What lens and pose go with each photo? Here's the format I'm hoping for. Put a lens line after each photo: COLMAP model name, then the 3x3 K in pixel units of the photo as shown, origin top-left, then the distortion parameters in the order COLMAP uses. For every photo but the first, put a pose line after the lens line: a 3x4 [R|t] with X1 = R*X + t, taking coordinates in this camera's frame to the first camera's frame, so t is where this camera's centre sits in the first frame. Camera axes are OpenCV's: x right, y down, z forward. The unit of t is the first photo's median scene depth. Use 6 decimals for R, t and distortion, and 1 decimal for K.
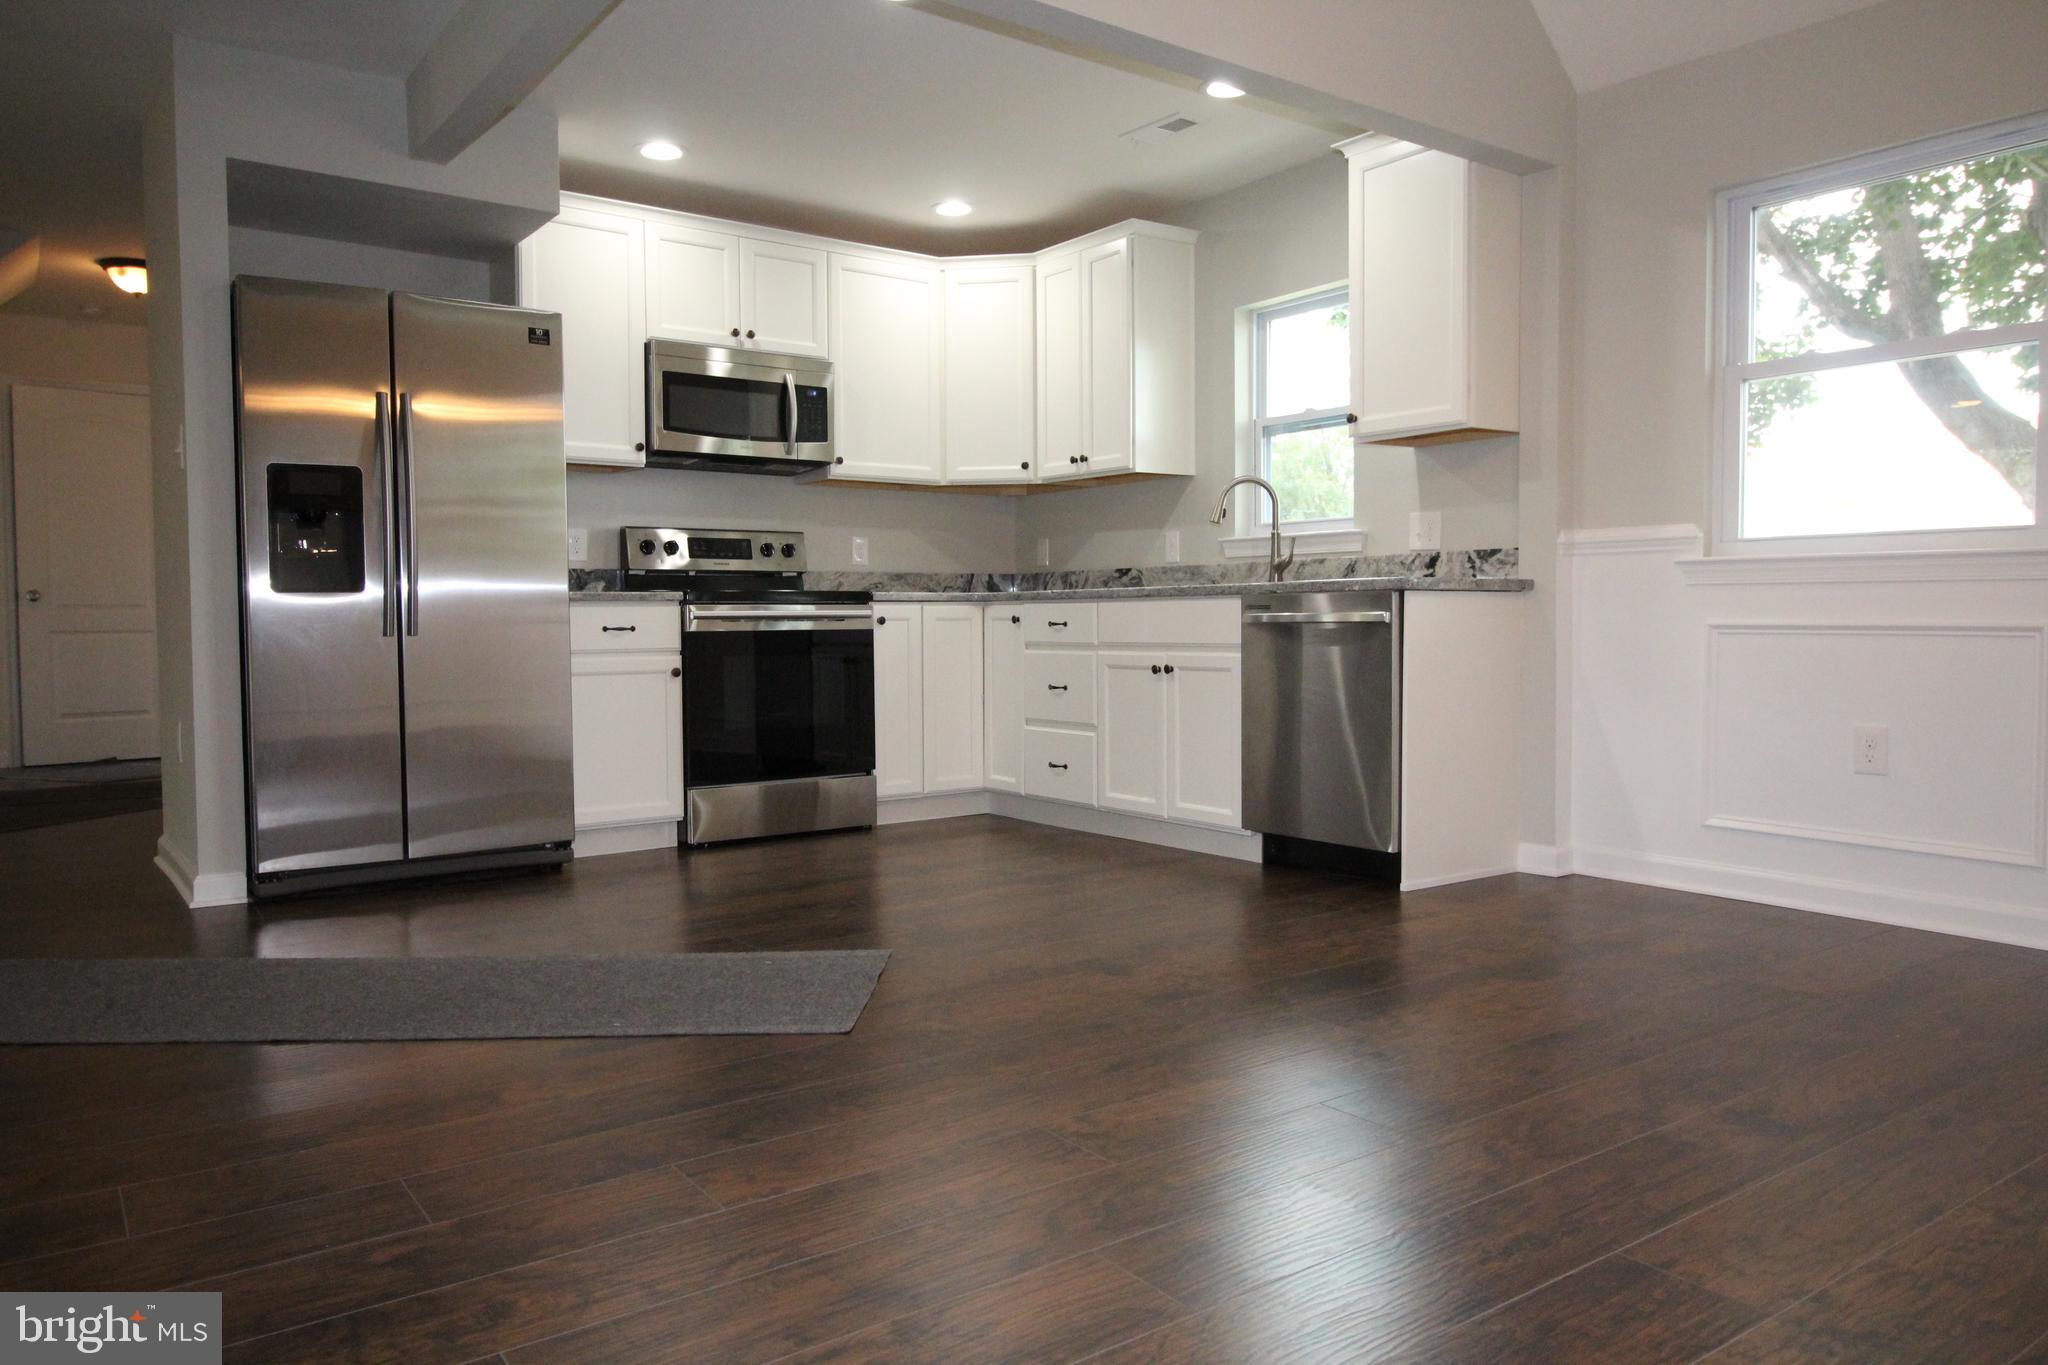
lens RADIAL K [[1396.7, 0, 1022.6], [0, 1396.7, 664.4], [0, 0, 1]] dist [0.016146, -0.017700]
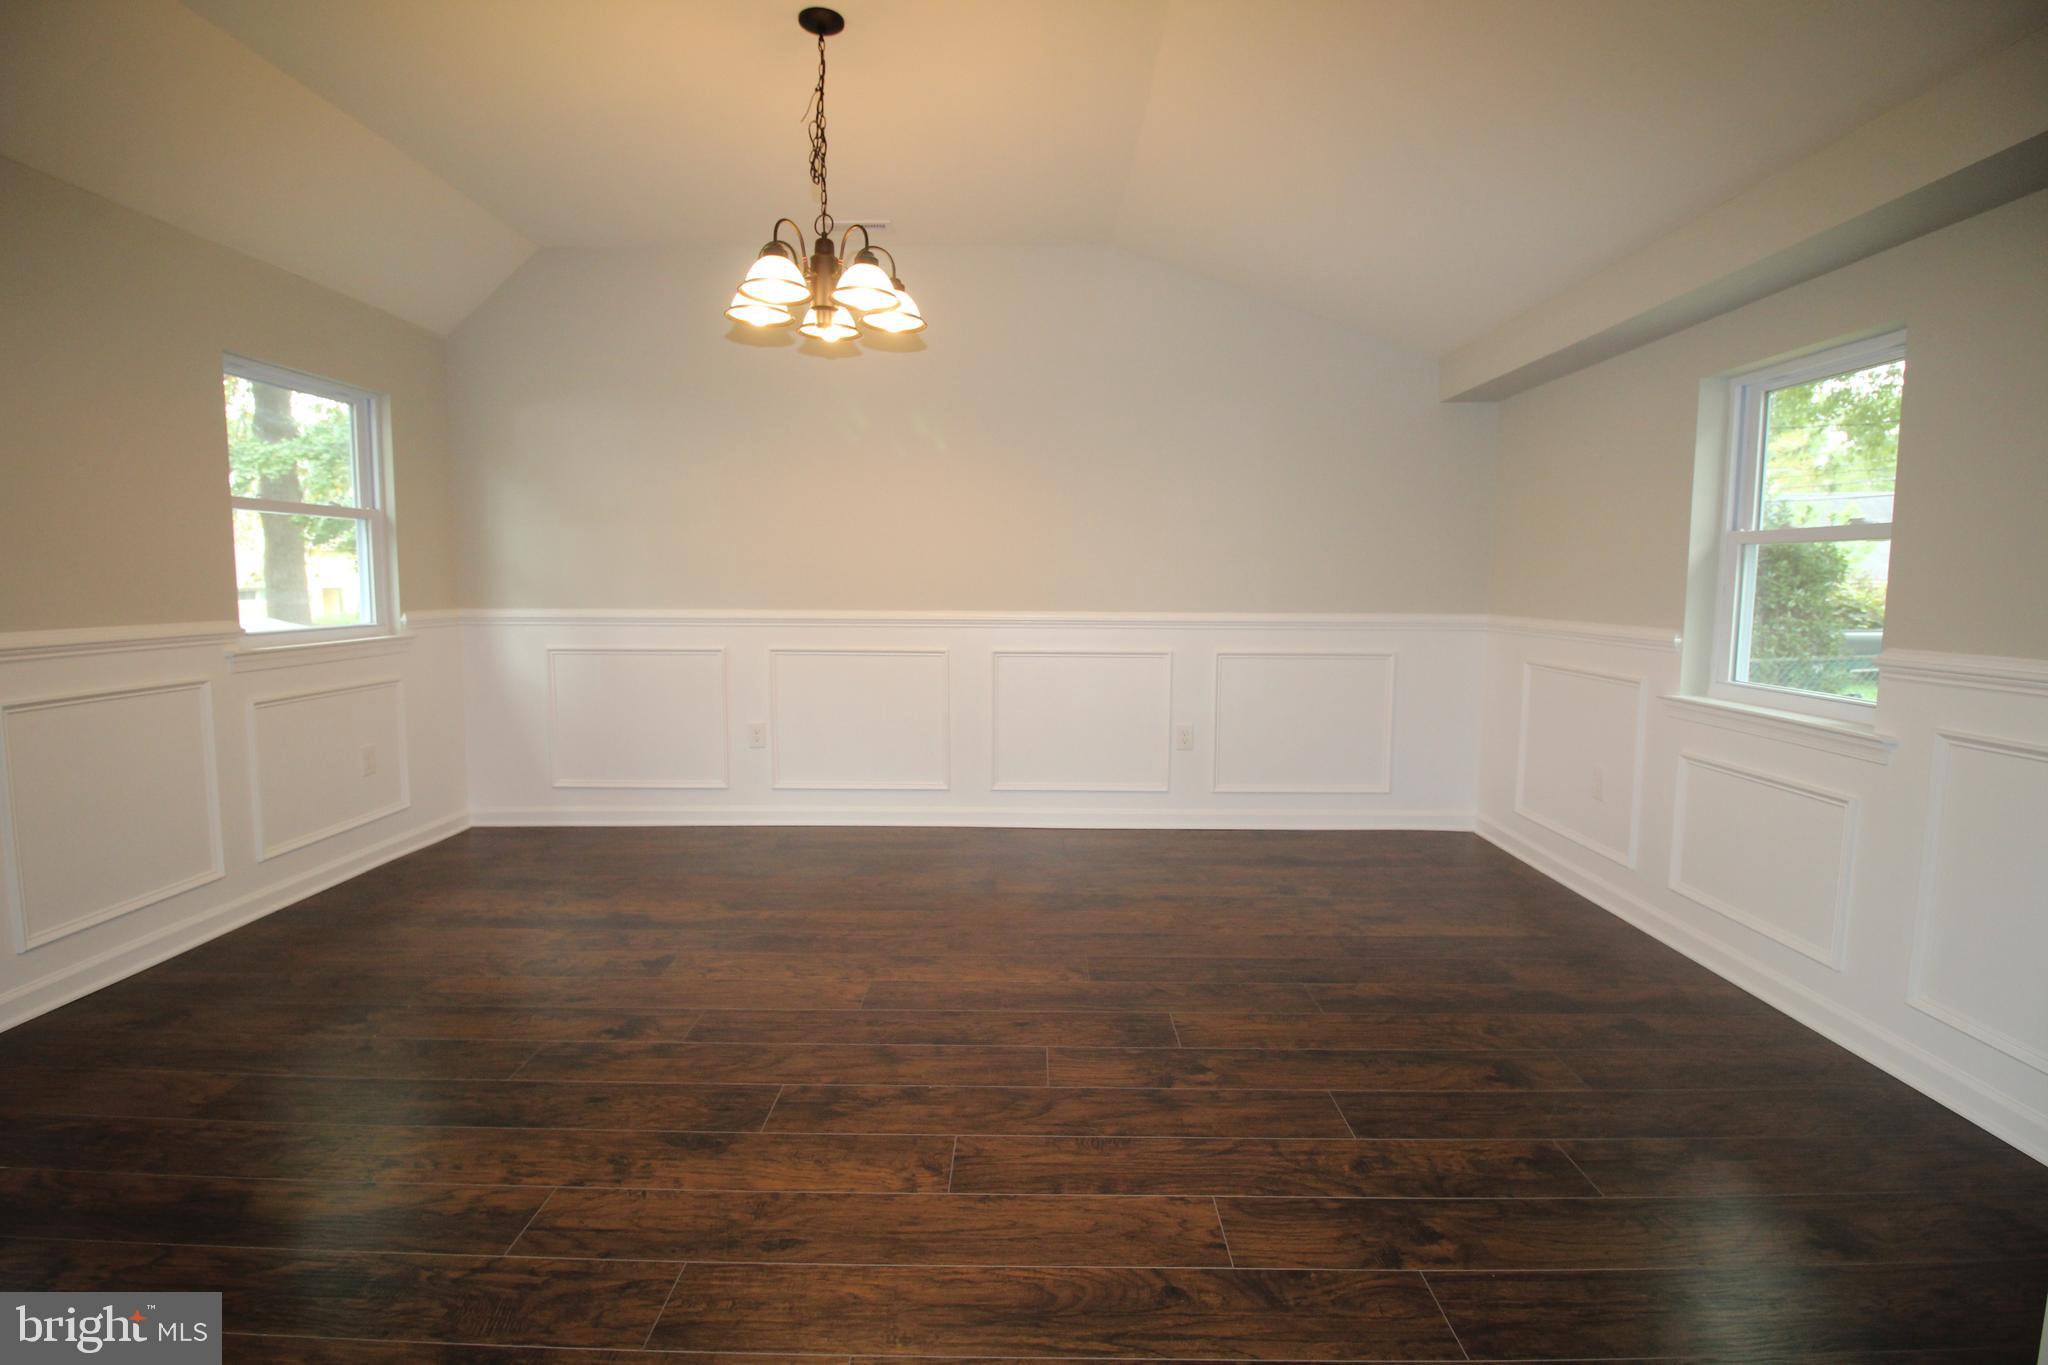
lens RADIAL K [[941.7, 0, 1023.5], [0, 941.7, 675.8], [0, 0, 1]] dist [-0.001242, -0.012706]
pose [[-0.807425, -0.059874, 0.586925, -0.219586], [0.019606, 0.991564, 0.128123, -0.102148], [-0.589645, 0.114957, -0.799440, 0.678062]]
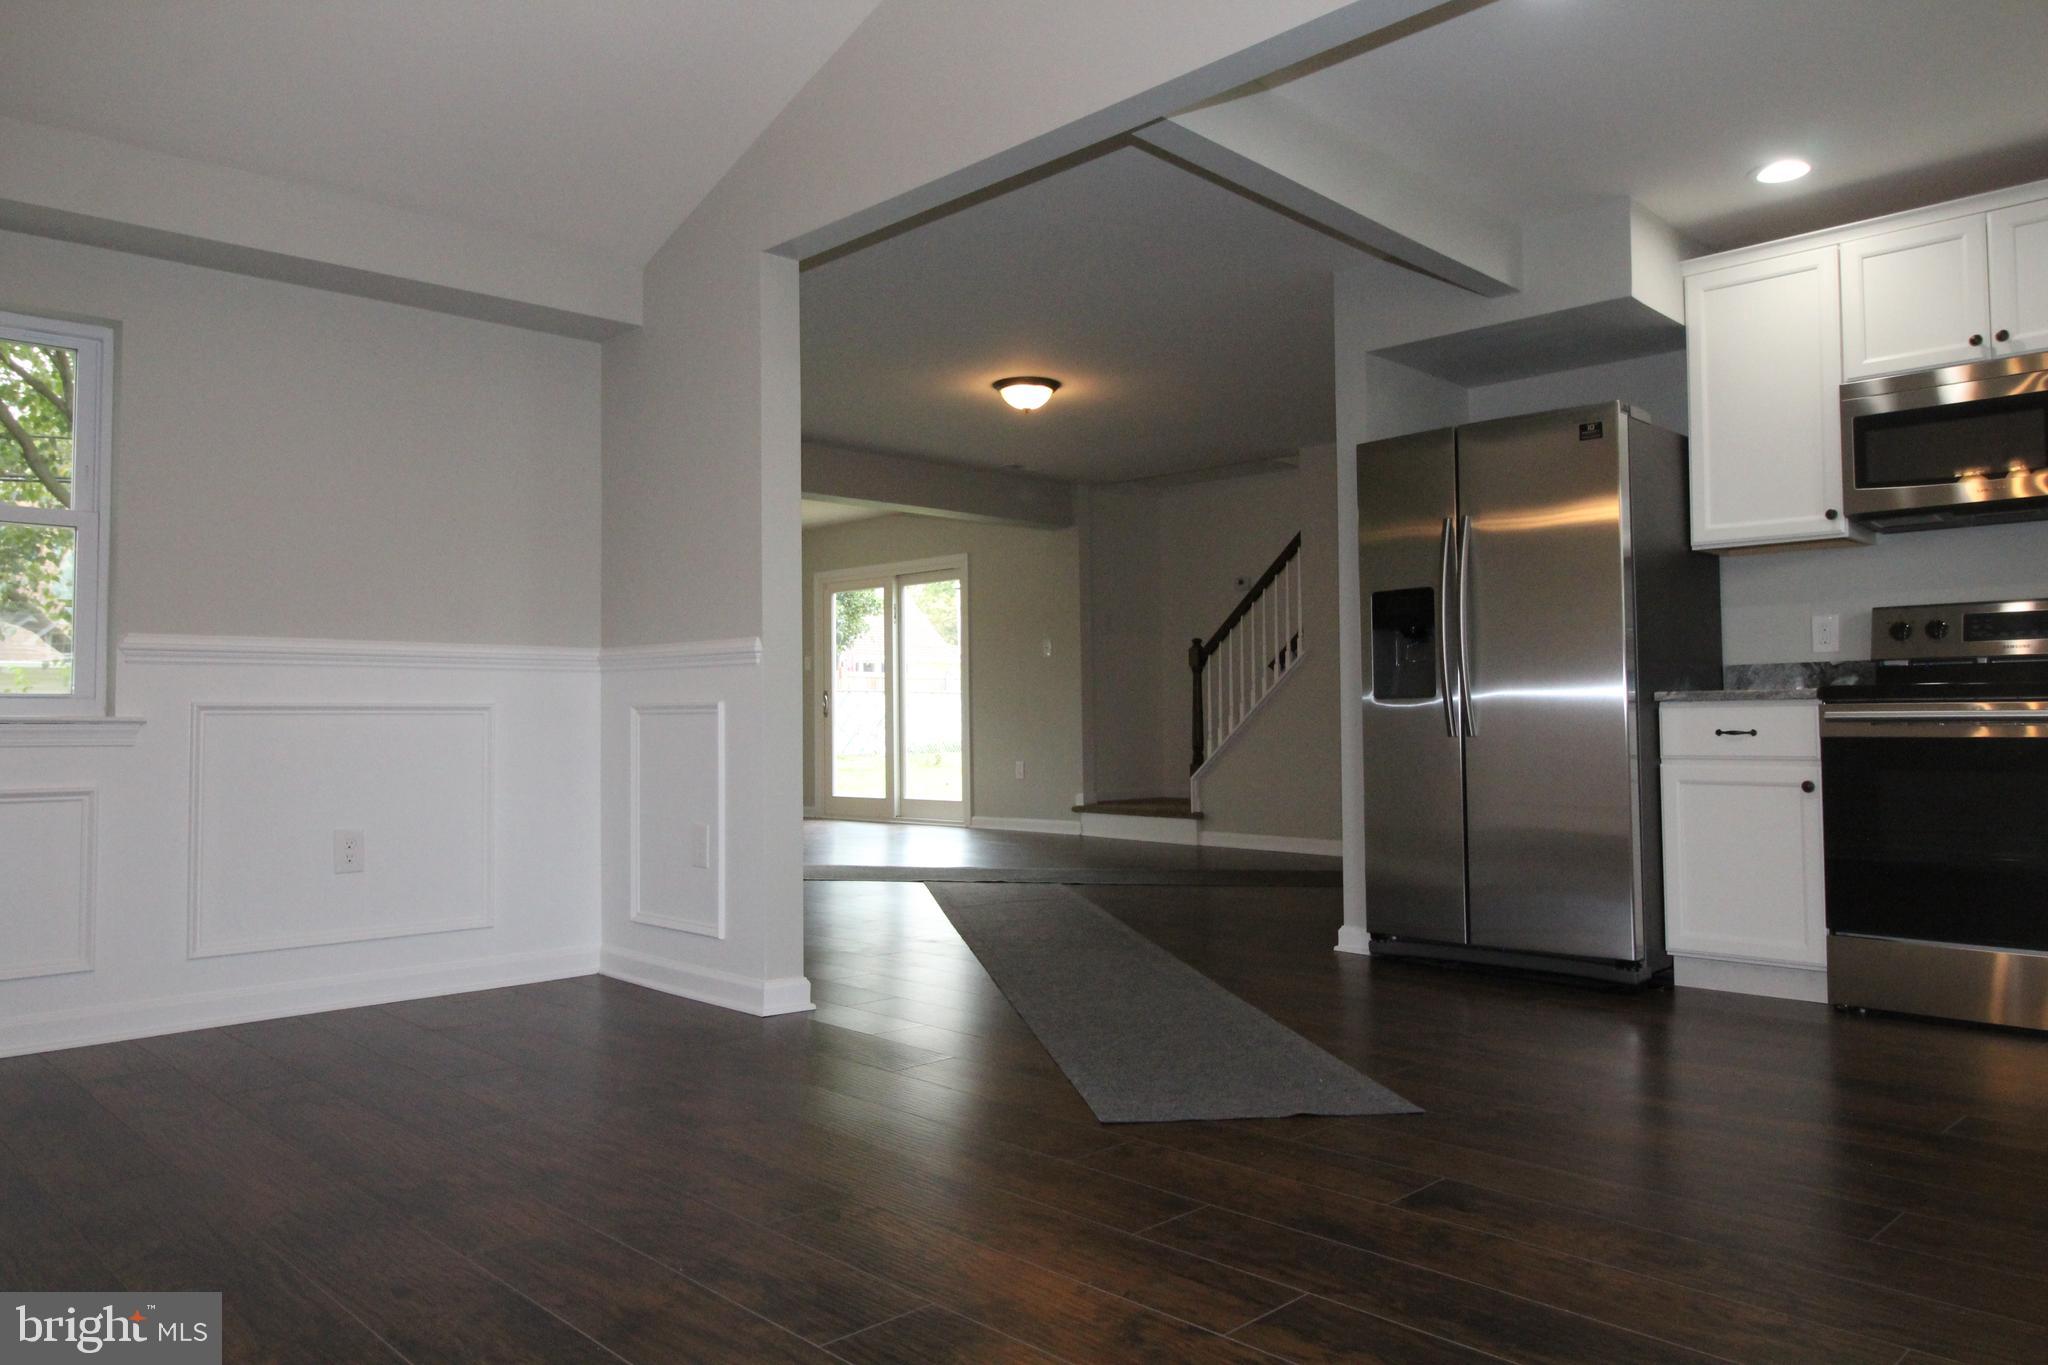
lens RADIAL K [[1396.7, 0, 1022.6], [0, 1396.7, 664.4], [0, 0, 1]] dist [0.016146, -0.017700]
pose [[0.150363, -0.035588, -0.987990, 0.478378], [-0.030521, 0.998708, -0.040619, -0.017753], [0.988160, 0.036262, 0.149082, 0.407217]]
